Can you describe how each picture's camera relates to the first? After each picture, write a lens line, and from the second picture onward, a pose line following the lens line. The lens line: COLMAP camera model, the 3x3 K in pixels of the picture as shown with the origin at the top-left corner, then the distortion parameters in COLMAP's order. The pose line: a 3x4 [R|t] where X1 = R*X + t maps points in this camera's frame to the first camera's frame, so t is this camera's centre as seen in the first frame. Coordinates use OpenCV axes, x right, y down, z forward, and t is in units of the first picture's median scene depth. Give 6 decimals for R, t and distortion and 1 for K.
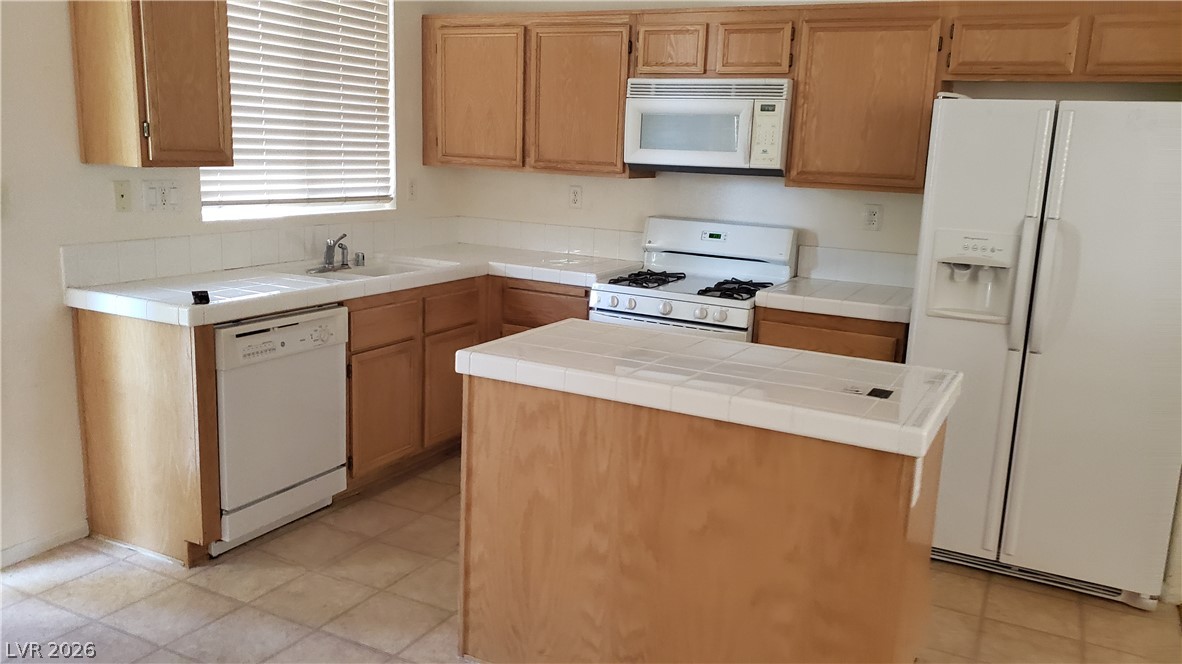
lens RADIAL K [[918.1, 0, 615.4], [0, 918.1, 336.7], [0, 0, 1]] dist [0.082065, -0.109723]
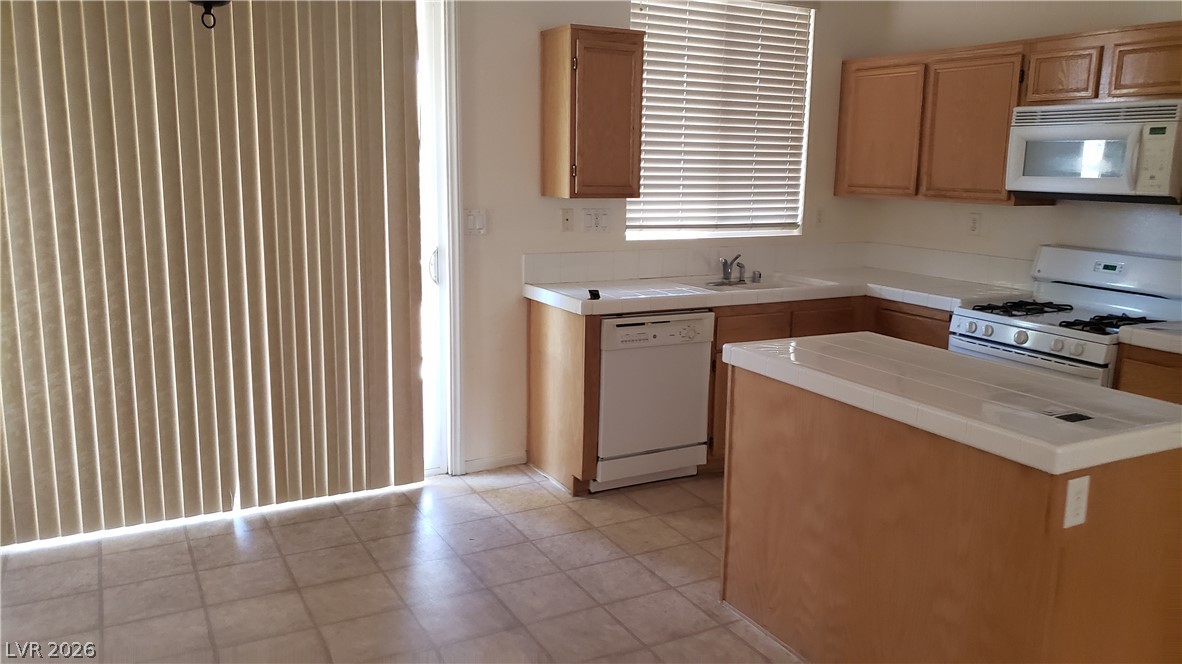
lens RADIAL K [[918.1, 0, 606.5], [0, 918.1, 331.0], [0, 0, 1]] dist [0.082065, -0.109723]
pose [[0.824293, 0.078146, -0.560744, 0.252495], [-0.101235, 0.994810, -0.010177, 0.017426], [0.557038, 0.065156, 0.827927, -0.068514]]
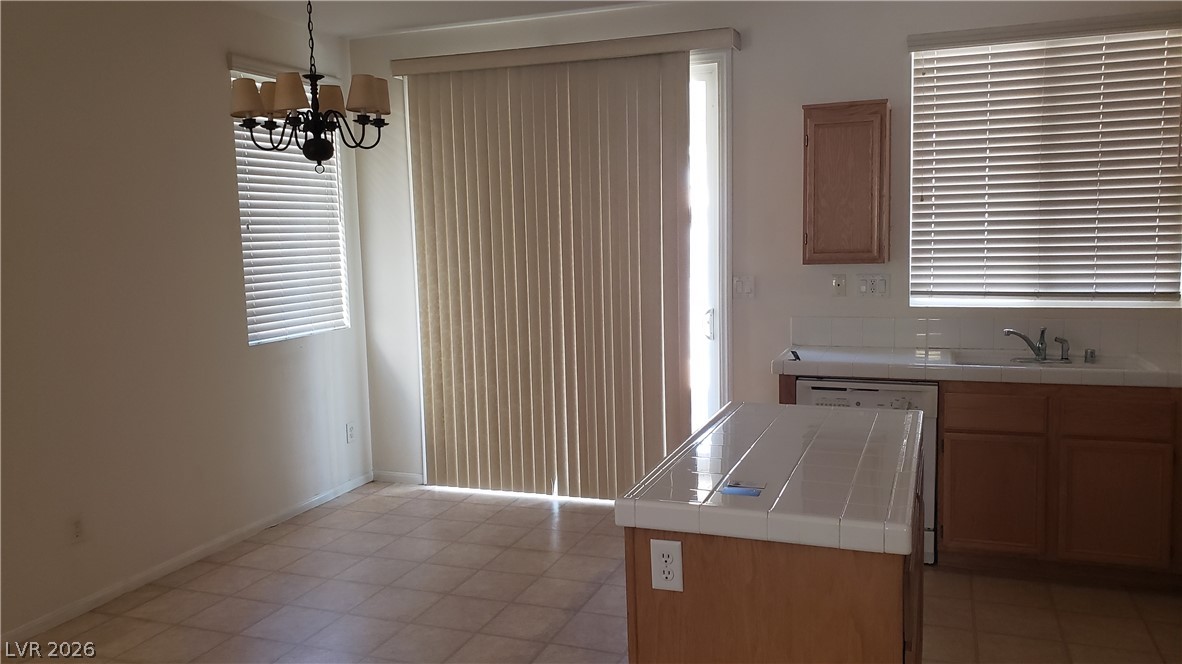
lens RADIAL K [[918.1, 0, 597.7], [0, 918.1, 329.7], [0, 0, 1]] dist [0.082065, -0.109723]
pose [[0.106383, 0.063689, -0.992283, 0.723444], [-0.173151, 0.983885, 0.044586, -0.073360], [0.979133, 0.167072, 0.115696, 0.427834]]
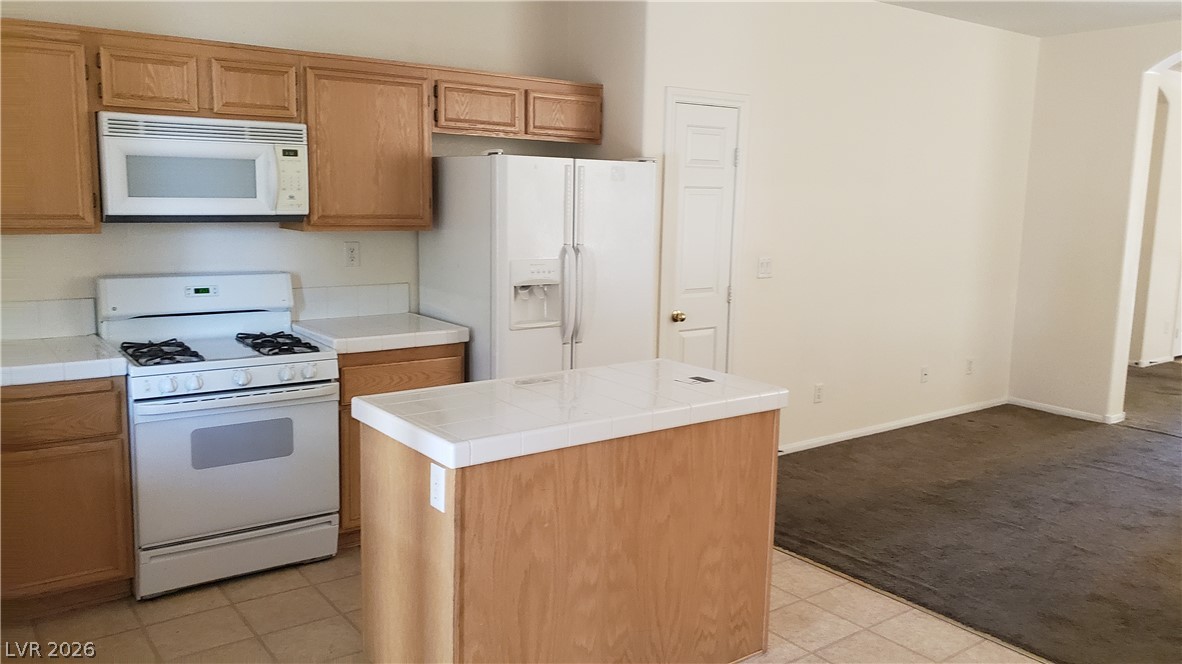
lens RADIAL K [[938.7, 0, 599.6], [0, 938.7, 329.3], [0, 0, 1]] dist [0.064399, -0.015063]
pose [[0.444215, -0.170227, 0.879600, -0.601766], [0.180103, 0.978708, 0.098451, -0.107573], [-0.877631, 0.114686, 0.465415, 0.279314]]
